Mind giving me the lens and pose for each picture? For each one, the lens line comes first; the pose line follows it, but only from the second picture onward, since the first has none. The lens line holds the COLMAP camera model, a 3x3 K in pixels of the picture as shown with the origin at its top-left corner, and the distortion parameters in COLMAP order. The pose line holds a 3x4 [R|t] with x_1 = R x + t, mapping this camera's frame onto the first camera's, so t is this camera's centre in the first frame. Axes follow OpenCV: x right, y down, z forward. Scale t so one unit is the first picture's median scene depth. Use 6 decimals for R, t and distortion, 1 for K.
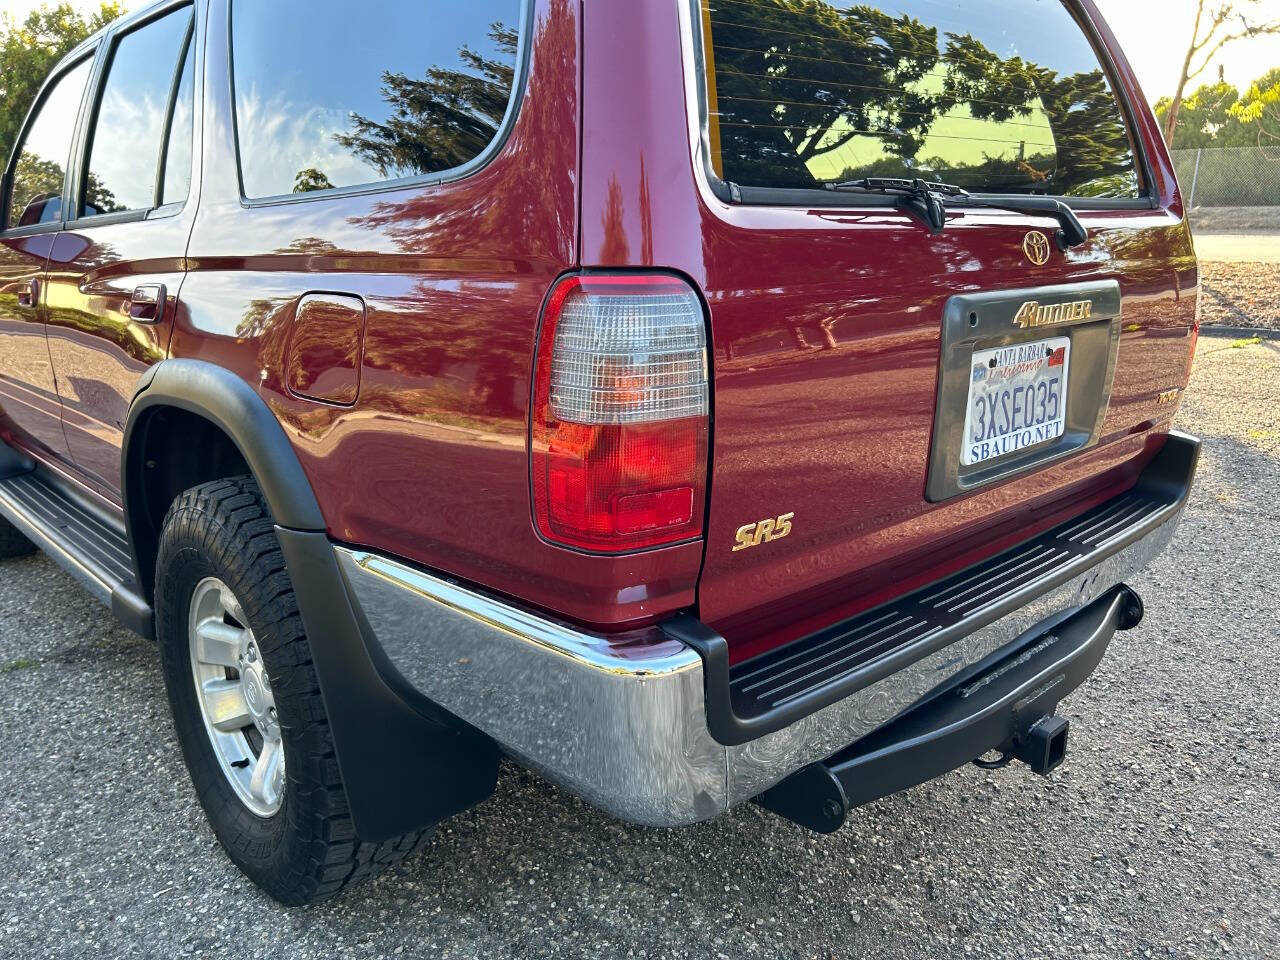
lens RADIAL K [[969.4, 0, 647.0], [0, 969.4, 475.4], [0, 0, 1]] dist [0.062746, -0.074598]
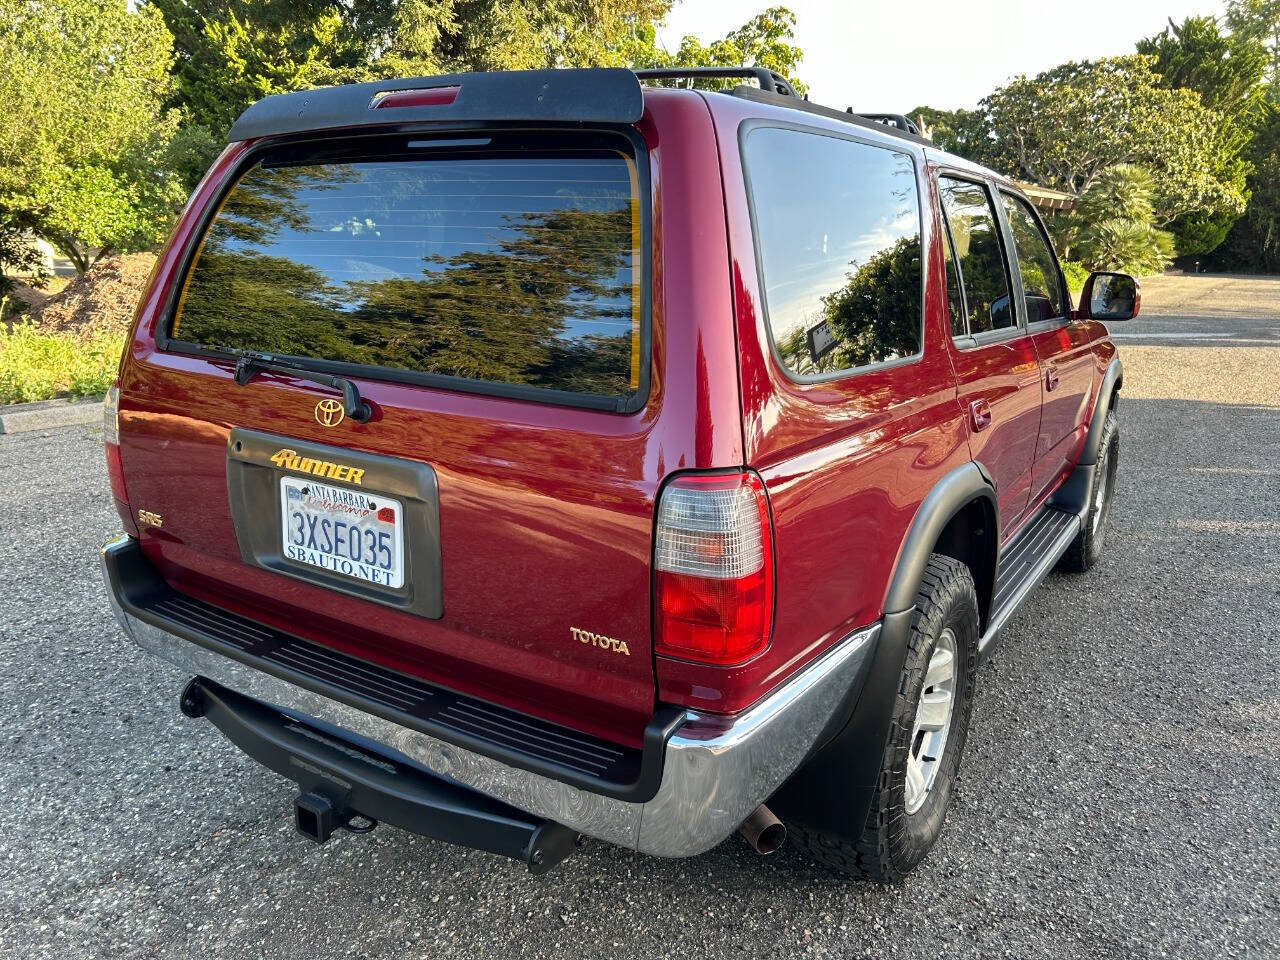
lens RADIAL K [[969.4, 0, 633.4], [0, 969.4, 473.6], [0, 0, 1]] dist [0.062746, -0.074598]
pose [[0.245389, 0.243927, -0.938235, 1.434696], [-0.255989, 0.949778, 0.179976, -0.413669], [0.935016, 0.196014, 0.295507, 0.873108]]
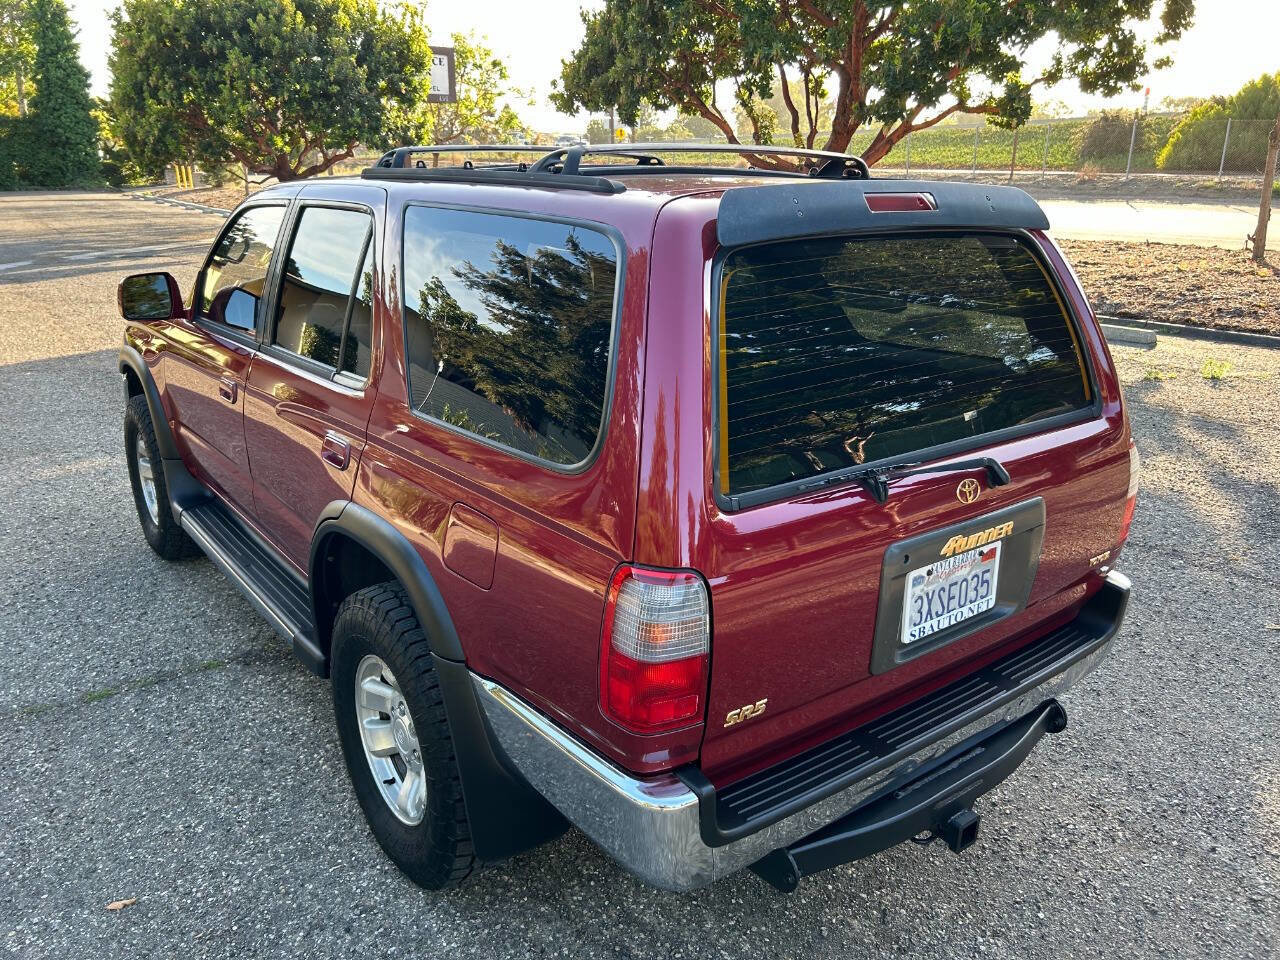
lens RADIAL K [[969.4, 0, 644.7], [0, 969.4, 481.4], [0, 0, 1]] dist [0.062746, -0.074598]
pose [[0.994936, 0.052813, -0.085513, 0.049136], [-0.046950, 0.996499, 0.069180, -0.277704], [0.088867, -0.064814, 0.993932, -0.367250]]
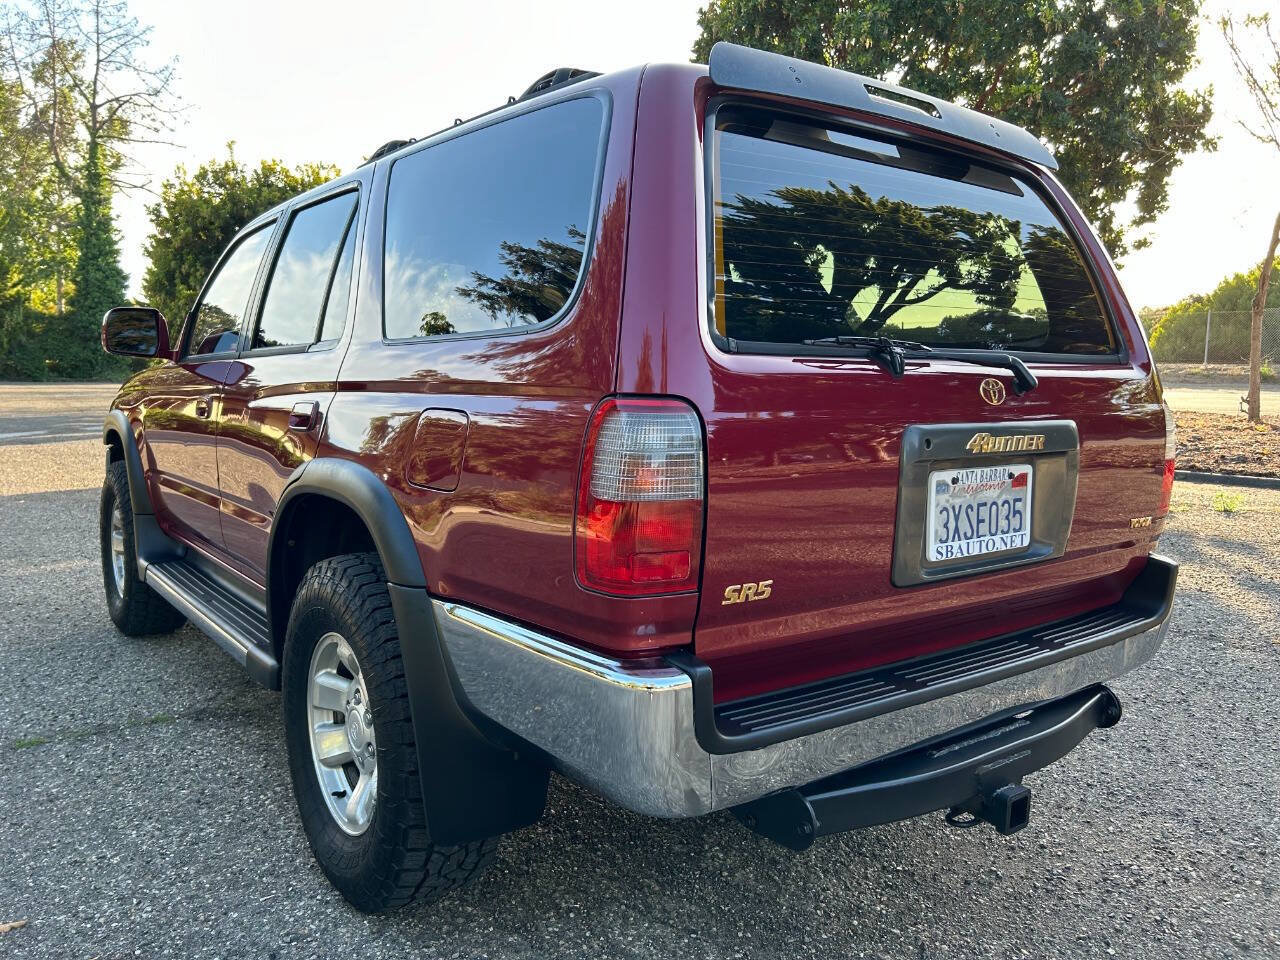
lens RADIAL K [[969.4, 0, 647.8], [0, 969.4, 481.8], [0, 0, 1]] dist [0.062746, -0.074598]
pose [[0.994539, 0.038160, -0.097137, 0.072222], [-0.050622, 0.990319, -0.129253, 0.057802], [0.091264, 0.133464, 0.986843, -0.228454]]
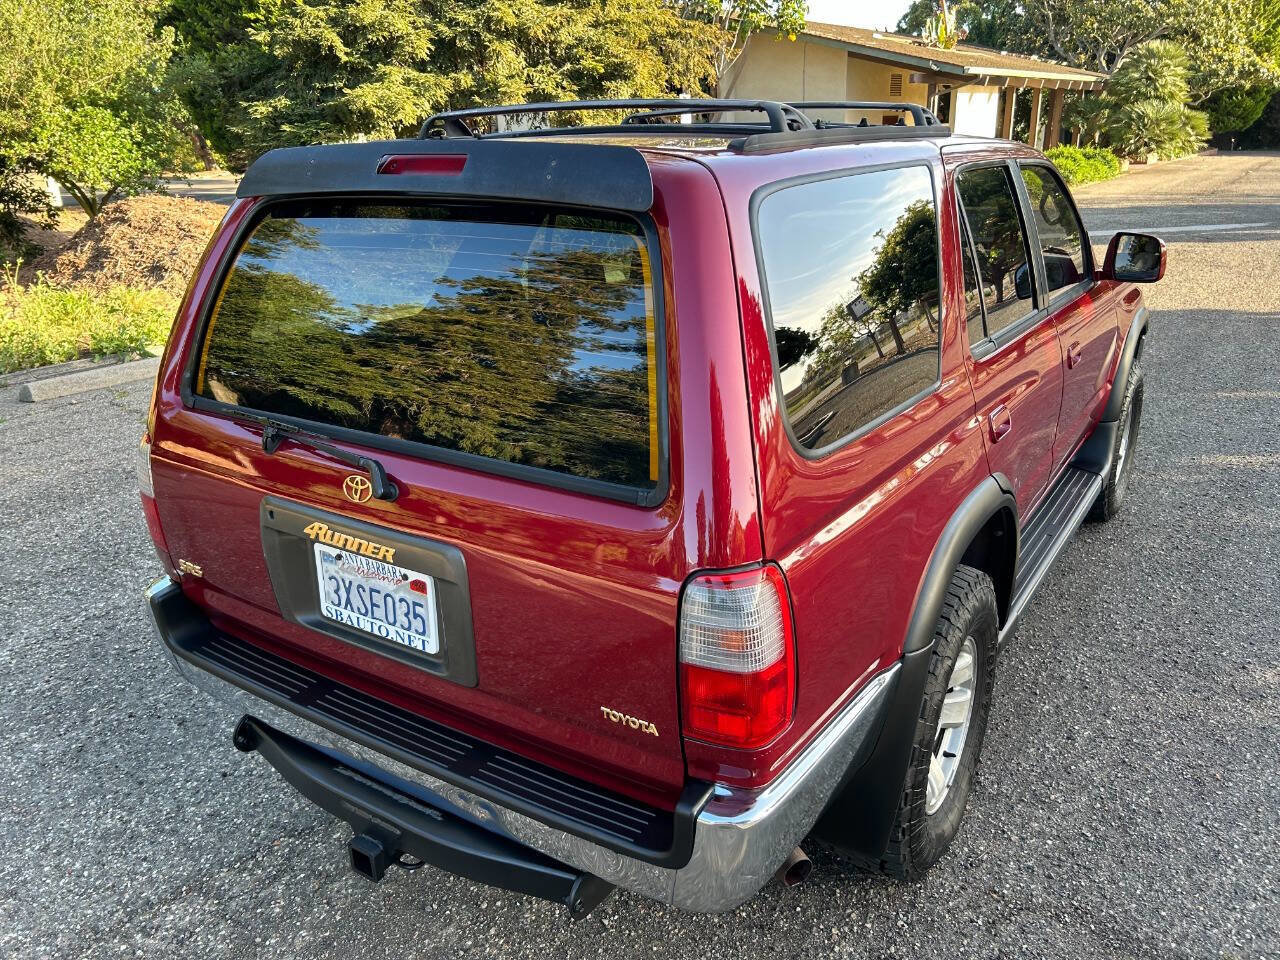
lens RADIAL K [[969.4, 0, 638.0], [0, 969.4, 475.3], [0, 0, 1]] dist [0.062746, -0.074598]
pose [[0.238128, 0.328198, -0.914101, 1.405833], [-0.217448, 0.935299, 0.279162, -0.586408], [0.946579, 0.132293, 0.294087, 0.838945]]
